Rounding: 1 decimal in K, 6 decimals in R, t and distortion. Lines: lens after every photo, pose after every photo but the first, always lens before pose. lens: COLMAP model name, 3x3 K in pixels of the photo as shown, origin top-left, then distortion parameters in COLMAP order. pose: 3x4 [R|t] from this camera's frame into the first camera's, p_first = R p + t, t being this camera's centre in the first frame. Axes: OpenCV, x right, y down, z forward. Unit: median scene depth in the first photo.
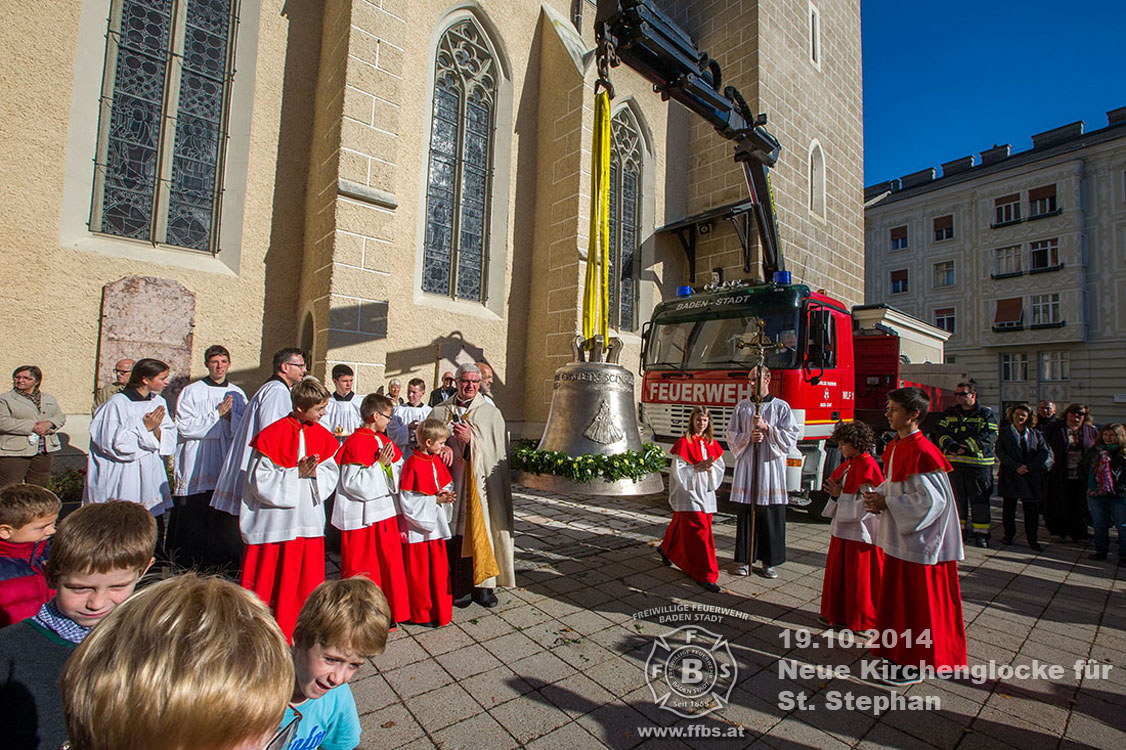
lens RADIAL K [[529.3, 0, 572.2], [0, 529.3, 367.0], [0, 0, 1]] dist [-0.011415, 0.004724]
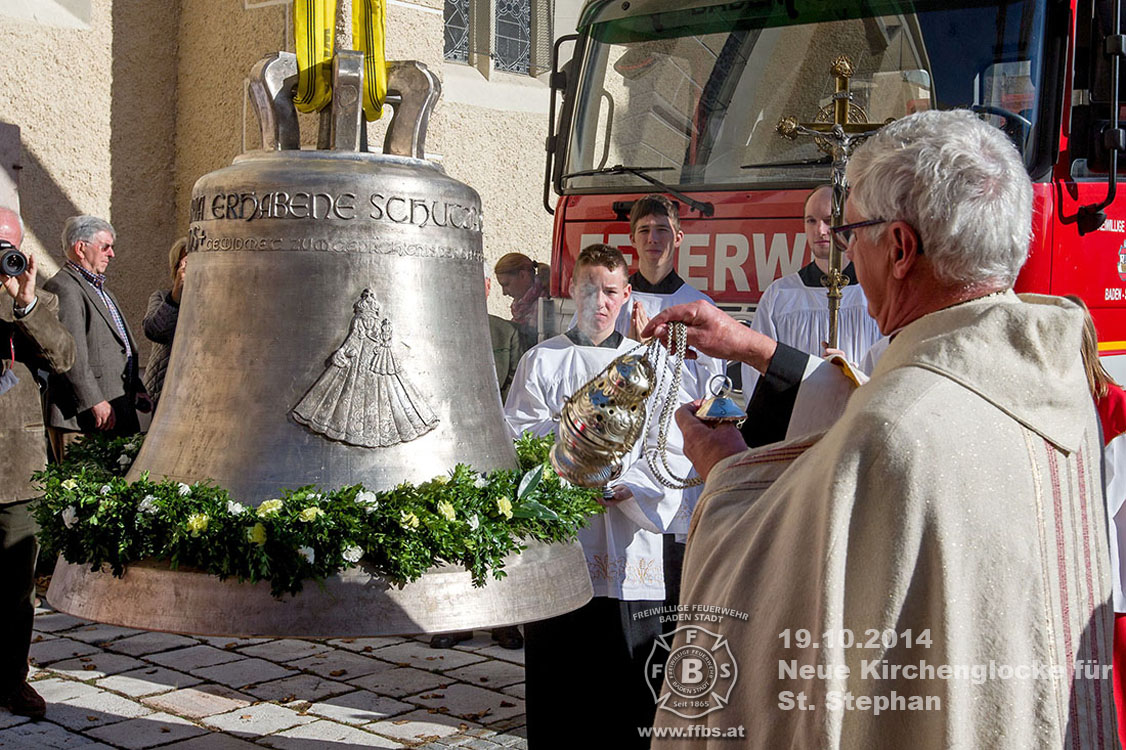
lens RADIAL K [[1523.6, 0, 640.2], [0, 1523.6, 332.0], [0, 0, 1]] dist [0.032869, 0.000000]
pose [[0.988092, -0.021008, 0.152425, 0.041654], [0.007789, 0.996195, 0.086808, 0.009088], [-0.153669, -0.084588, 0.984495, 0.105990]]
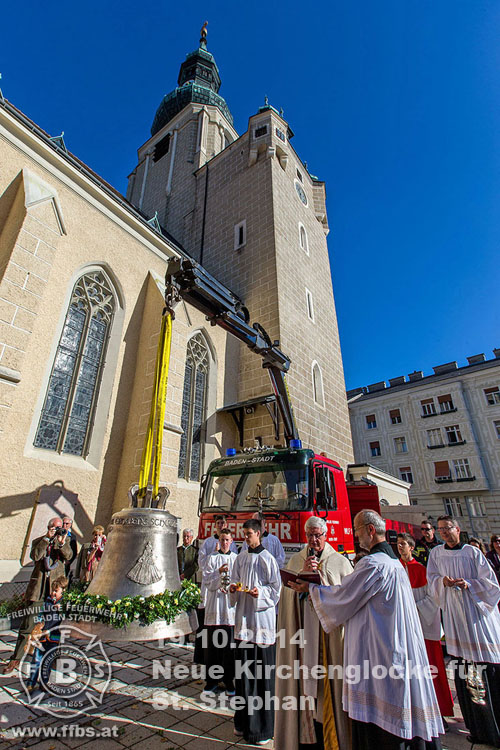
lens RADIAL K [[352.5, 0, 239.3], [0, 352.5, 371.8], [0, 0, 1]] dist [-0.011415, 0.004724]
pose [[0.983643, 0.062396, 0.168976, 0.054565], [0.002265, 0.933729, -0.357973, -0.006161], [-0.180114, 0.352501, 0.918315, 0.056368]]
